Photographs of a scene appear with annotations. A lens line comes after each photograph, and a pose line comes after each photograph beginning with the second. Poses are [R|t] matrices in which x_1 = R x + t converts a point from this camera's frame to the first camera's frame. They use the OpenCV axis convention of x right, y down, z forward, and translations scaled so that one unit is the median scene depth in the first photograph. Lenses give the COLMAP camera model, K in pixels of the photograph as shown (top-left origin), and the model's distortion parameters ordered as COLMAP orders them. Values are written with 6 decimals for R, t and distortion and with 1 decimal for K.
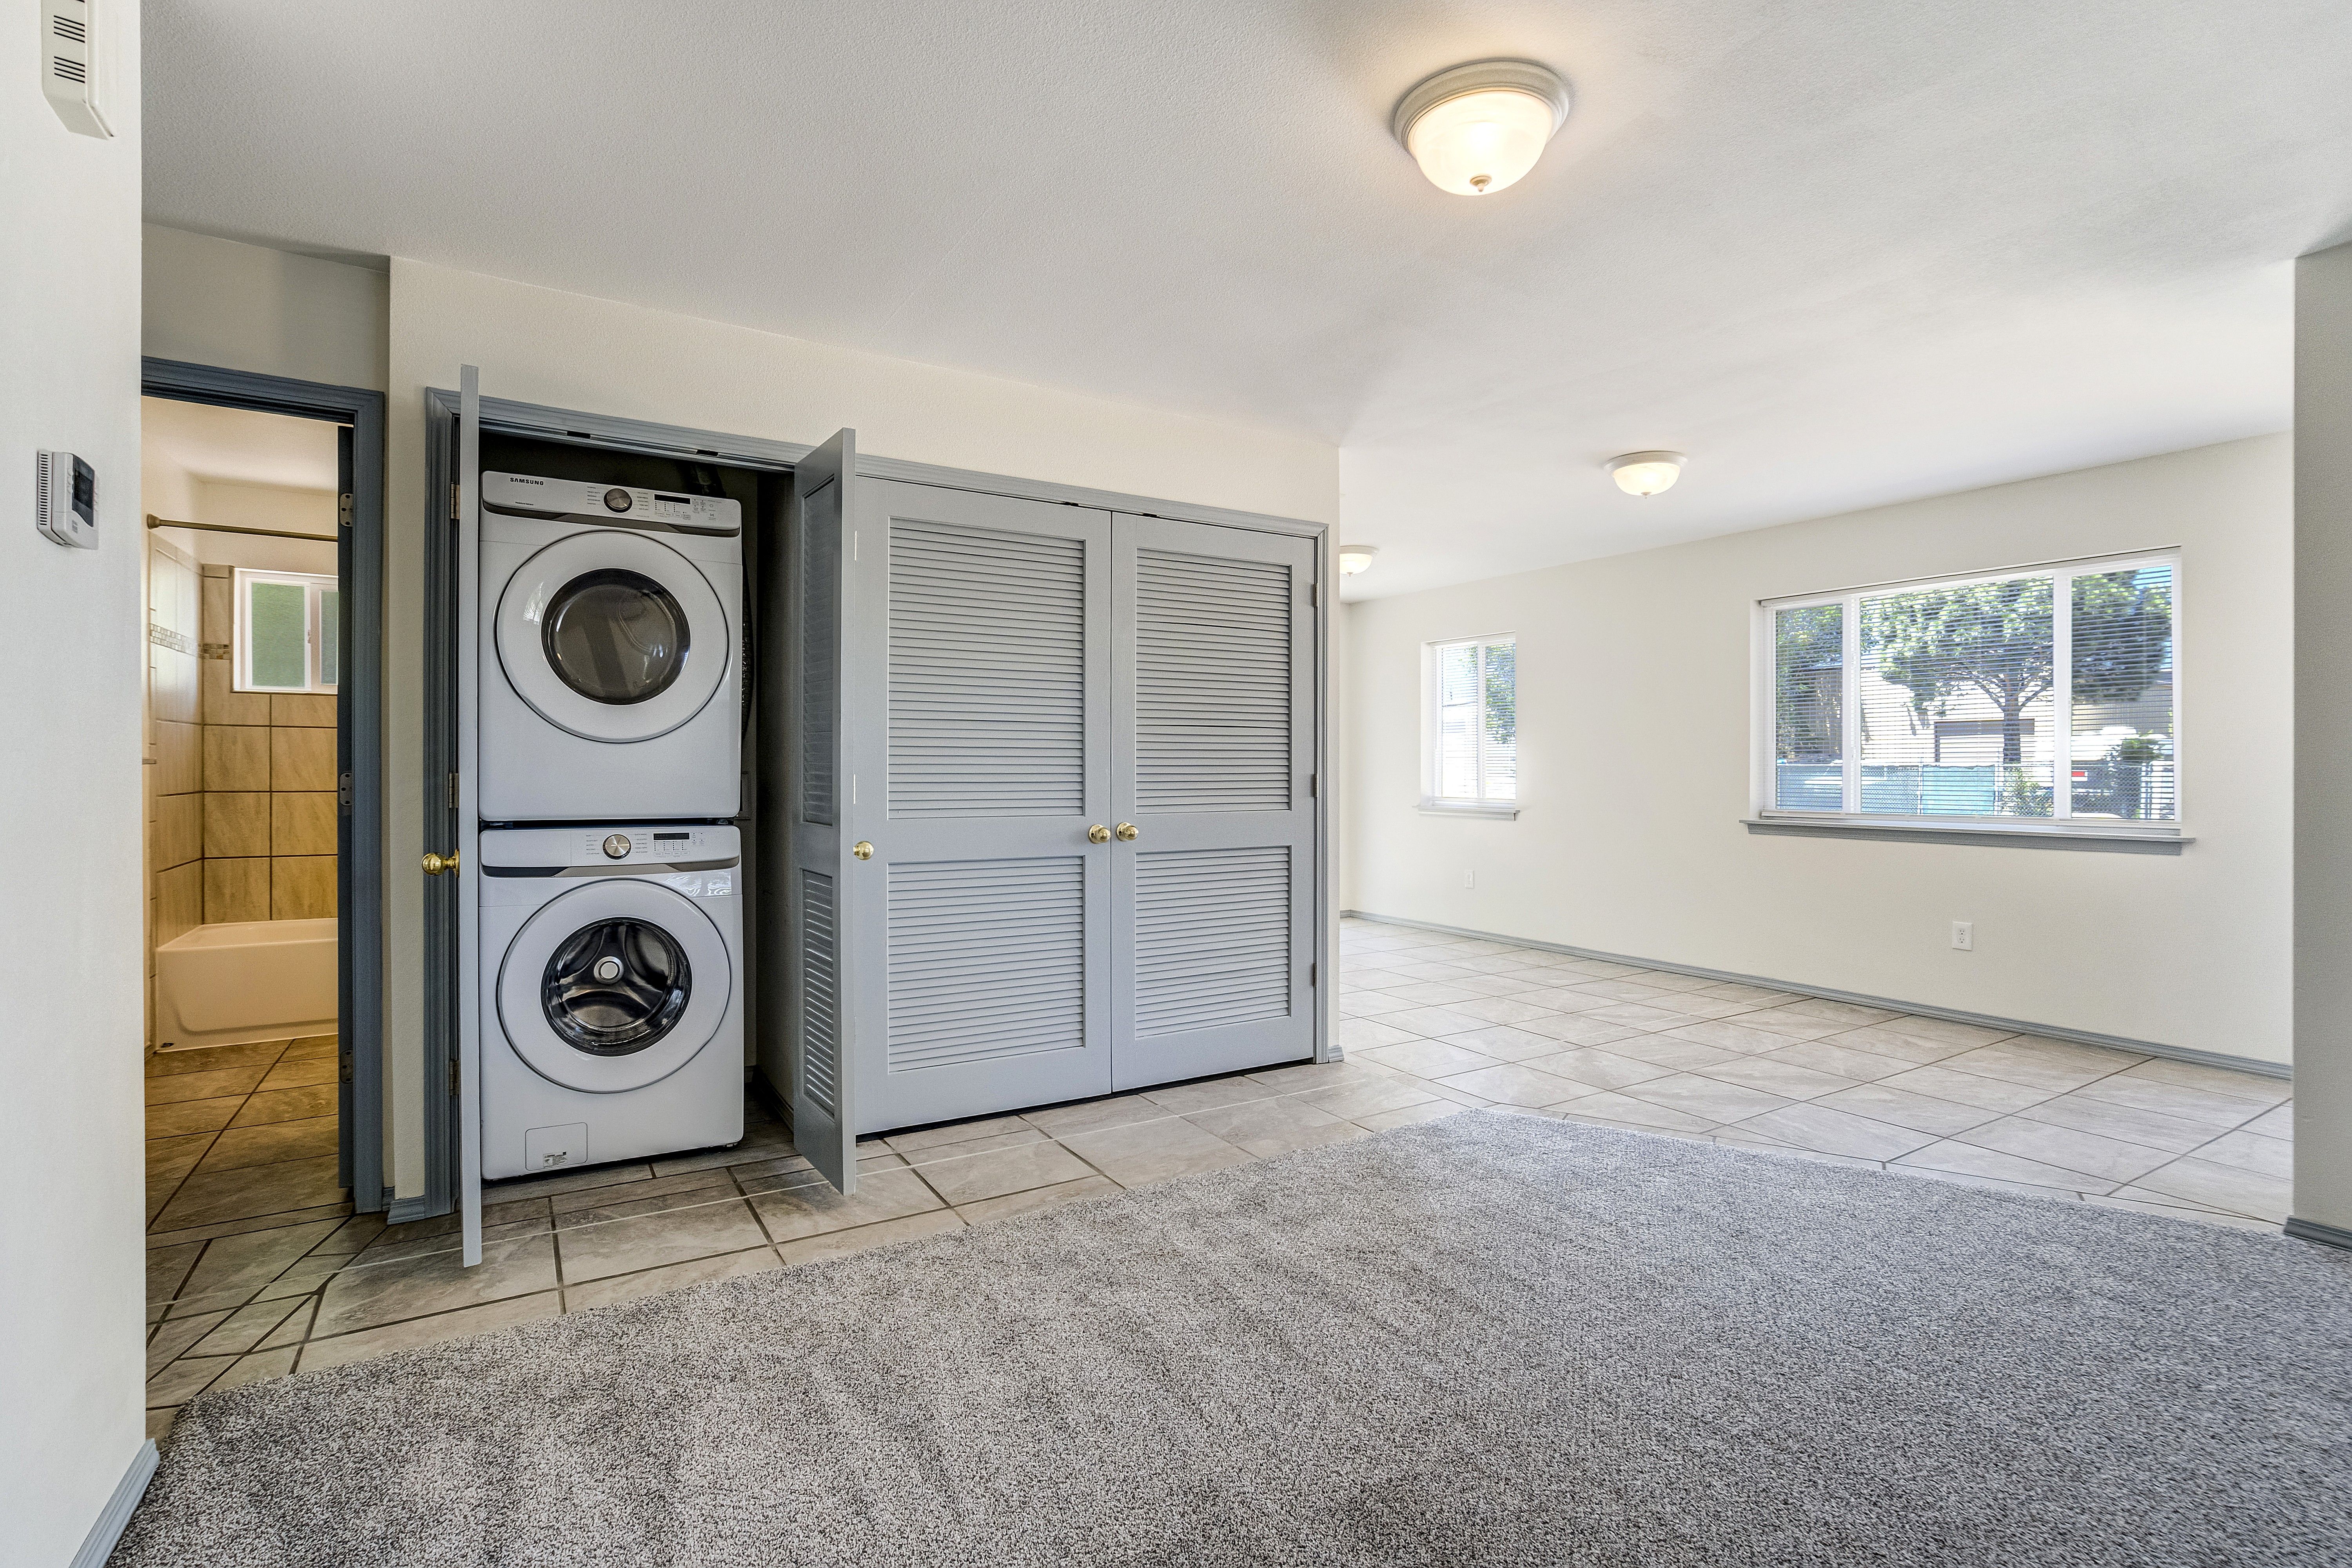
lens RADIAL K [[1113.8, 0, 1196.9], [0, 1113.8, 775.7], [0, 0, 1]] dist [-0.024454, 0.000768]
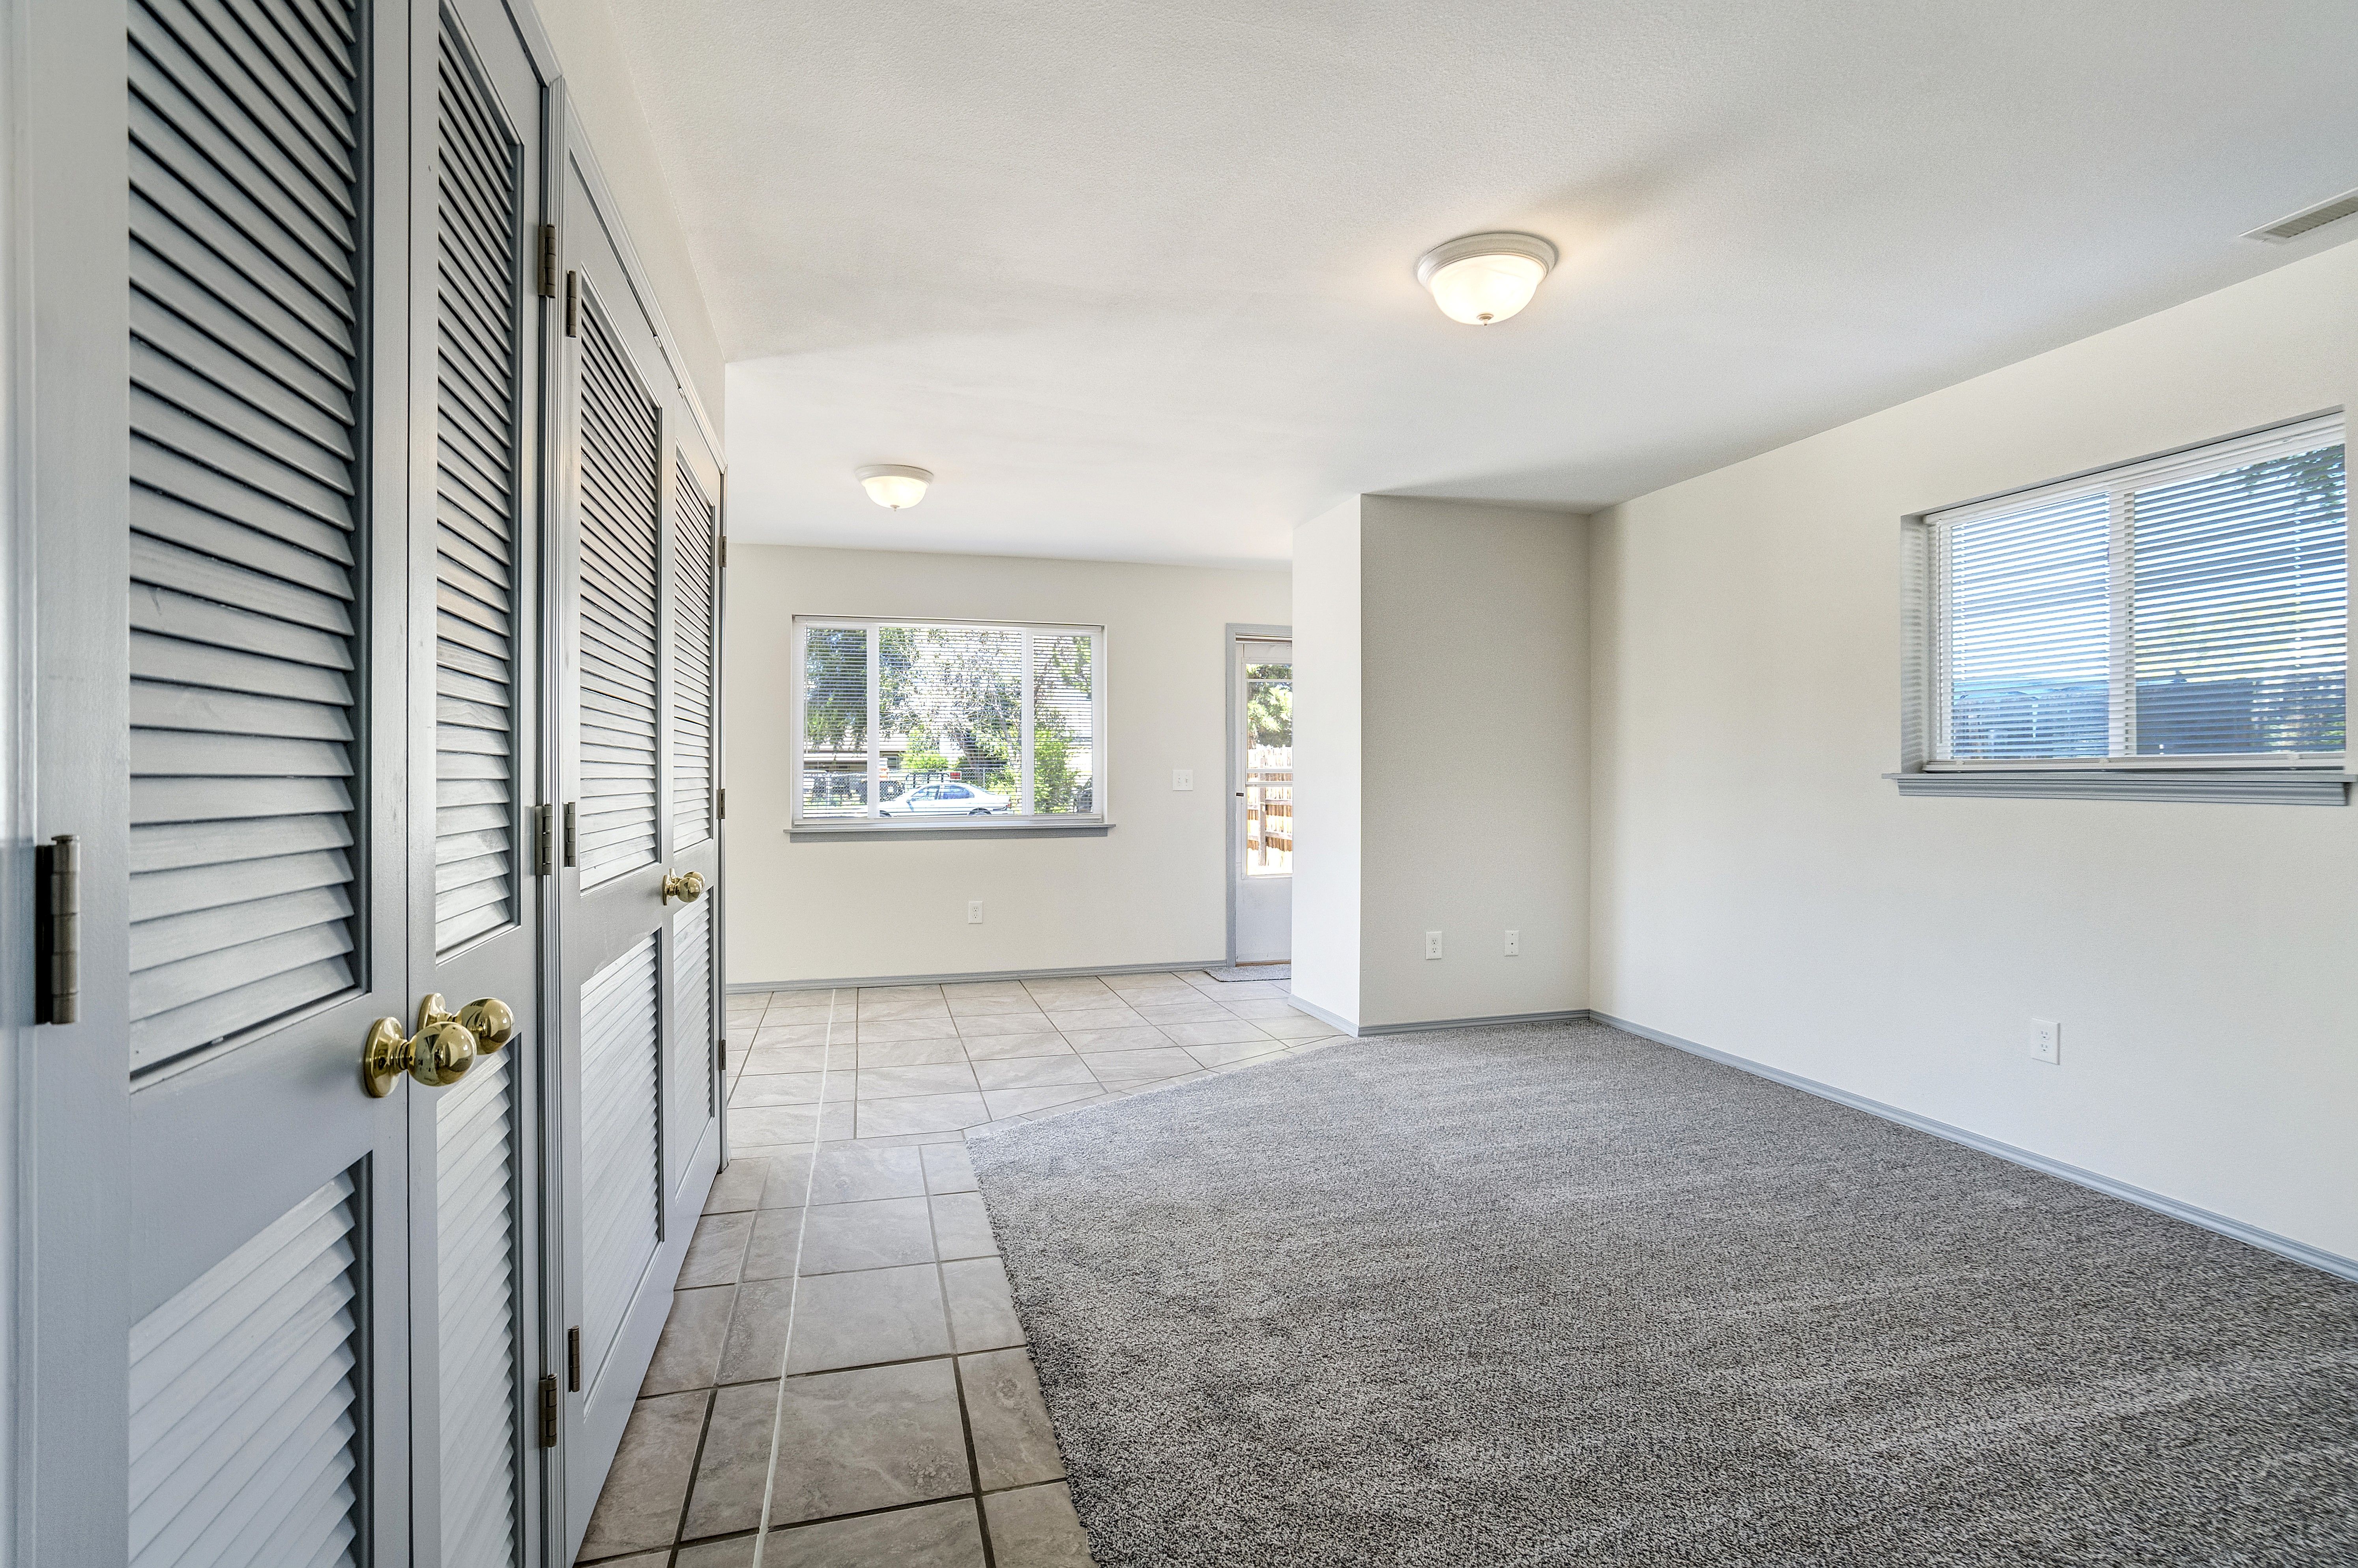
lens RADIAL K [[1116.5, 0, 1199.9], [0, 1116.5, 775.7], [0, 0, 1]] dist [-0.024454, 0.000768]
pose [[0.268324, -0.000133, 0.963329, -0.600115], [0.008978, 0.999957, -0.002362, -0.004794], [-0.963287, 0.009283, 0.268314, 0.549709]]
